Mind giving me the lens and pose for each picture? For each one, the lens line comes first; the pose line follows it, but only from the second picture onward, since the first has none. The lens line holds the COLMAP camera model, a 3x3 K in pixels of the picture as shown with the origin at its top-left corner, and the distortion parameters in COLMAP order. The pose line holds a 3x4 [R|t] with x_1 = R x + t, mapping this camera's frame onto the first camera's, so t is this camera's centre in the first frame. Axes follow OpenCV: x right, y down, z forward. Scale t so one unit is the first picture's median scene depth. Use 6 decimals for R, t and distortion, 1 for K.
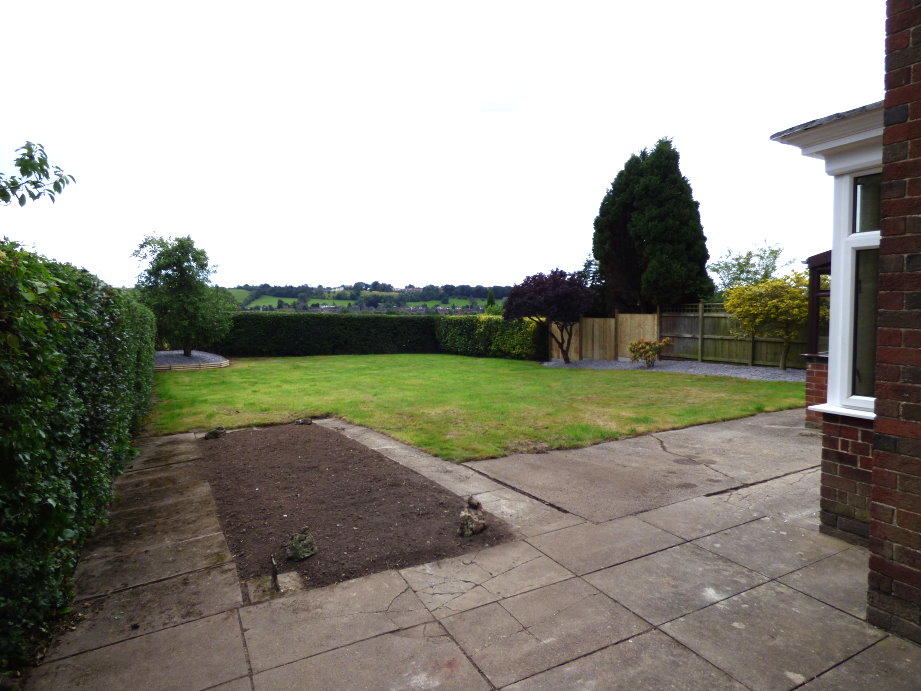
lens RADIAL K [[556.5, 0, 462.6], [0, 556.5, 347.3], [0, 0, 1]] dist [-0.004325, -0.005497]
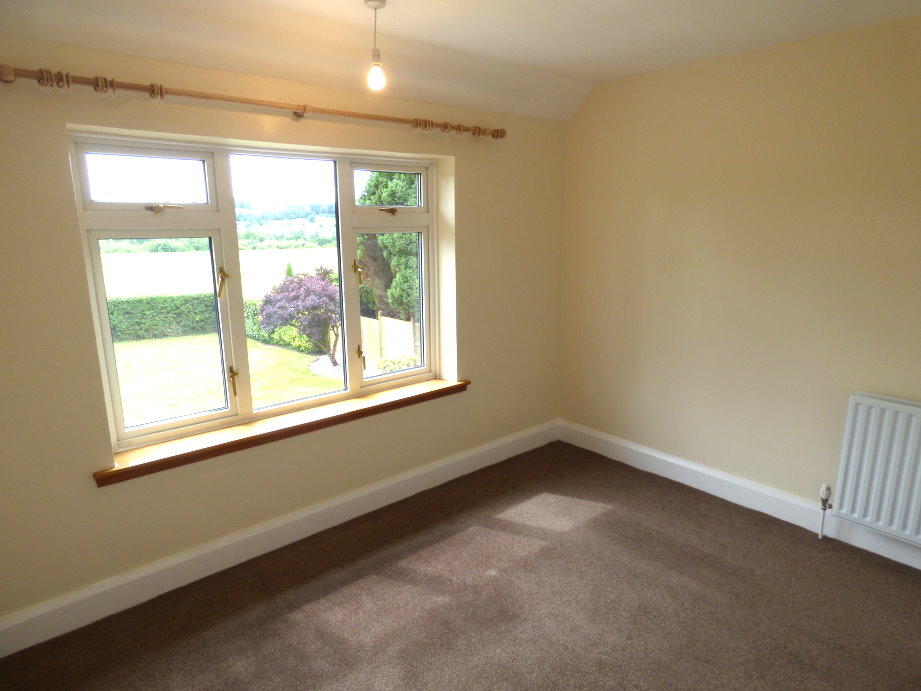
lens RADIAL K [[556.5, 0, 462.4], [0, 556.5, 345.0], [0, 0, 1]] dist [-0.004325, -0.005497]
pose [[0.974932, -0.046574, 0.217576, 0.225351], [0.015421, 0.989640, 0.142741, -0.164075], [-0.221970, -0.135808, 0.965549, 0.020836]]
